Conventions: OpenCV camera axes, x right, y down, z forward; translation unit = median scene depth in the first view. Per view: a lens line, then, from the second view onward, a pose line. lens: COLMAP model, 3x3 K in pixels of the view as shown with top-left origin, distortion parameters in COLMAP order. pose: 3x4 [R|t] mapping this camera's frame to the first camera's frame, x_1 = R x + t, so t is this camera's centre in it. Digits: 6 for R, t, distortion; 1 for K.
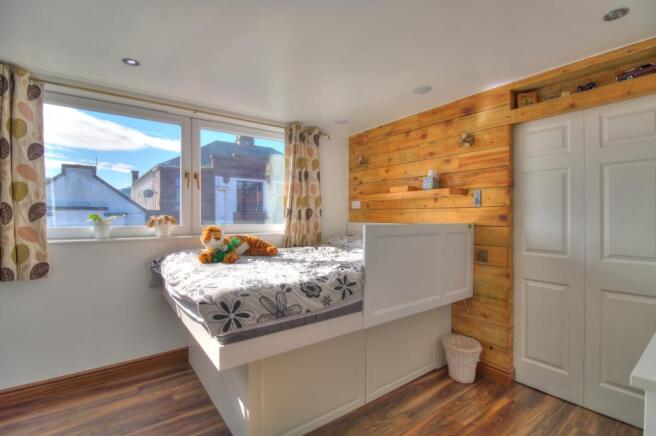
lens RADIAL K [[301.6, 0, 328.0], [0, 301.6, 218.0], [0, 0, 1]] dist [0.001211, -0.000389]
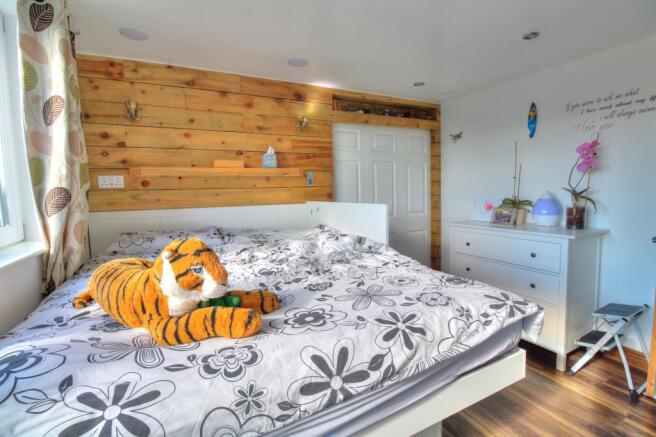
lens RADIAL K [[301.6, 0, 328.0], [0, 301.6, 218.5], [0, 0, 1]] dist [0.001211, -0.000389]
pose [[0.175300, -0.089528, 0.980436, -0.549221], [0.037915, 0.995732, 0.084145, -0.008717], [-0.983785, 0.022422, 0.177946, 0.647476]]
